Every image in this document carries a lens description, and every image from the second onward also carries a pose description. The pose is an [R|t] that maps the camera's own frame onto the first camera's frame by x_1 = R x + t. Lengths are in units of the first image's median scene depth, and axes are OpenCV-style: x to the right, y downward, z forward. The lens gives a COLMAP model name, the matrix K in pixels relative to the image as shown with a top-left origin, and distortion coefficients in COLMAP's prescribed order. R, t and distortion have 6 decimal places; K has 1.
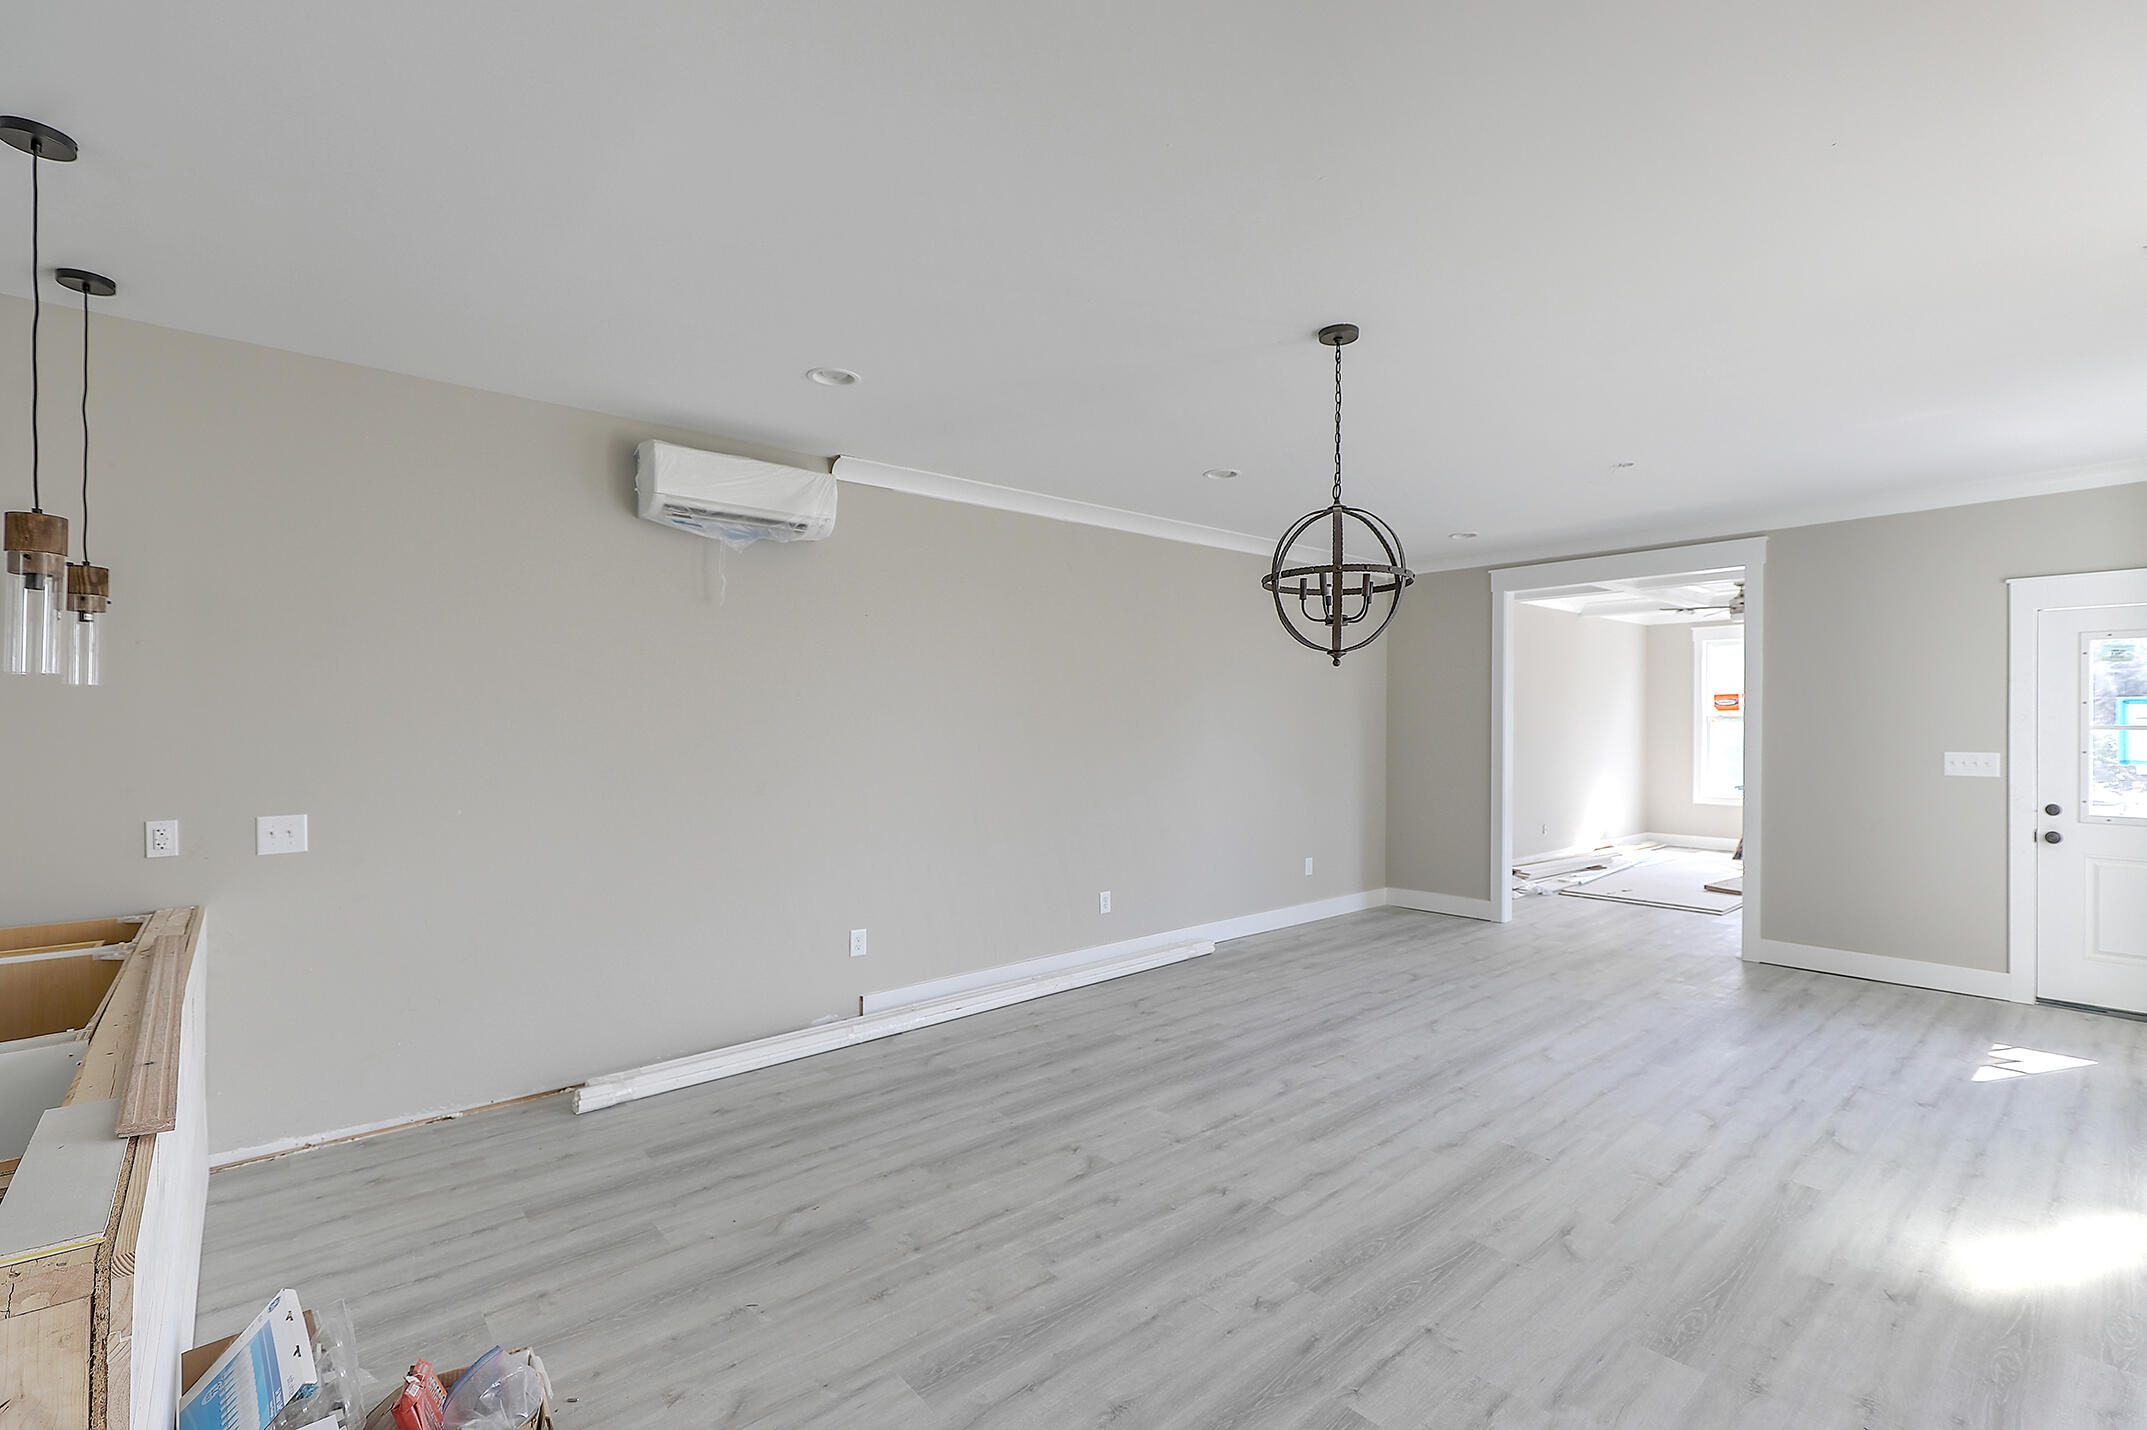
lens RADIAL K [[969.8, 0, 1096.2], [0, 969.8, 719.9], [0, 0, 1]] dist [0.000993, -0.000122]
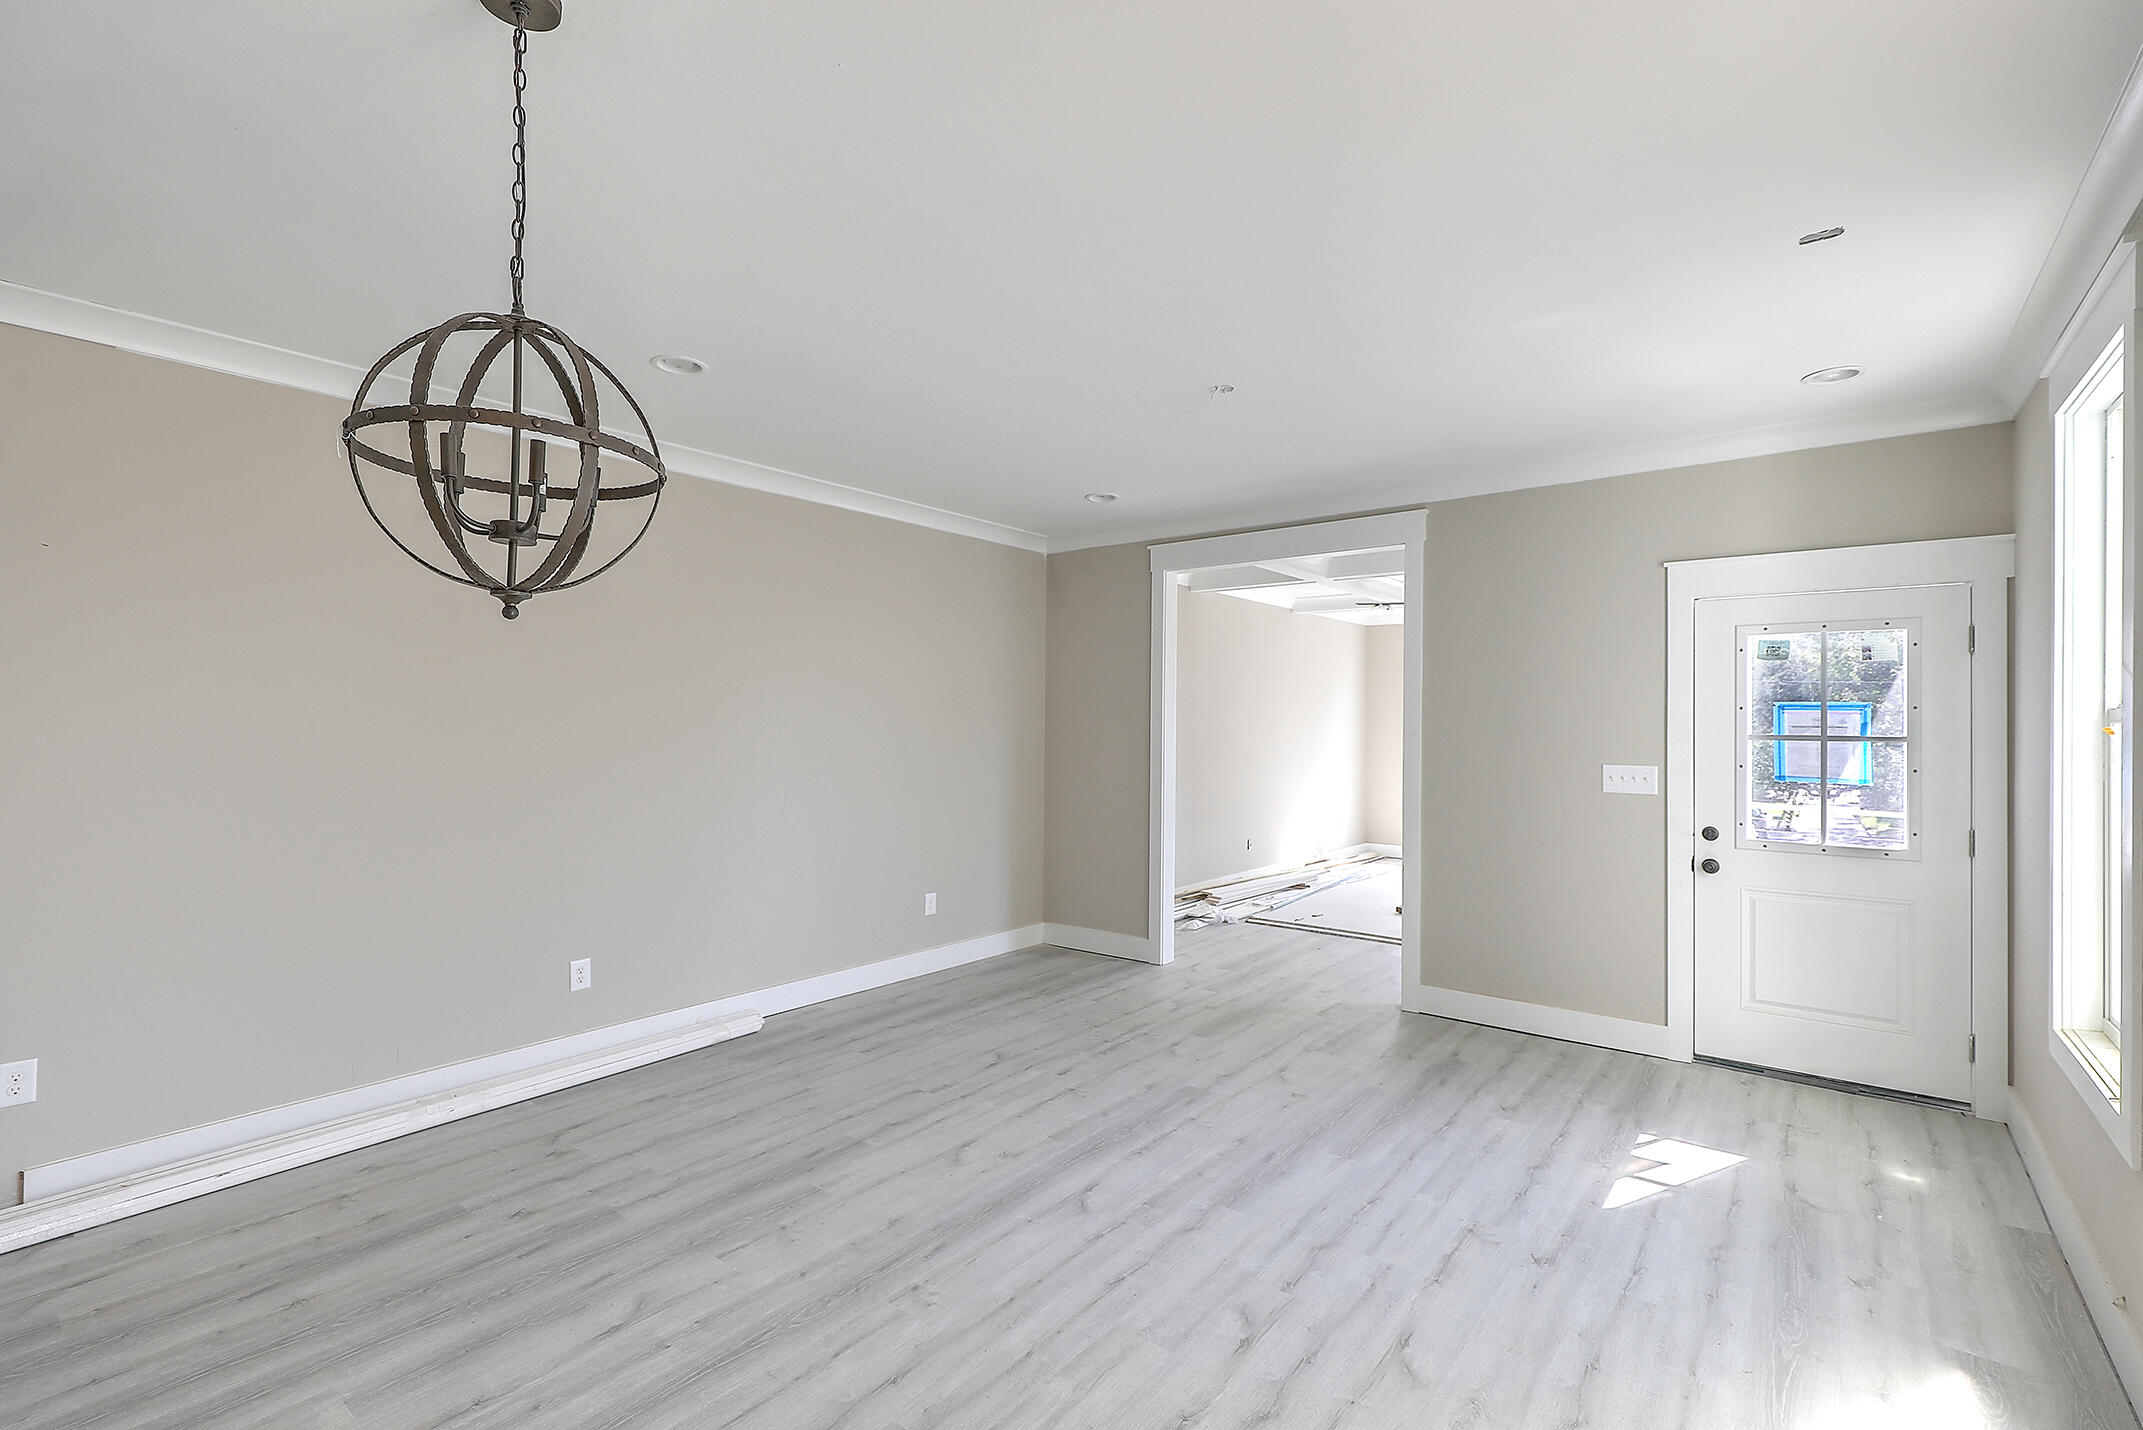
lens RADIAL K [[968.0, 0, 1102.8], [0, 968.0, 712.1], [0, 0, 1]] dist [0.000993, -0.000122]
pose [[0.981055, 0.009433, 0.193498, 0.317294], [-0.007413, 0.999910, -0.011160, -0.000462], [-0.193586, 0.009514, 0.981037, 0.286647]]
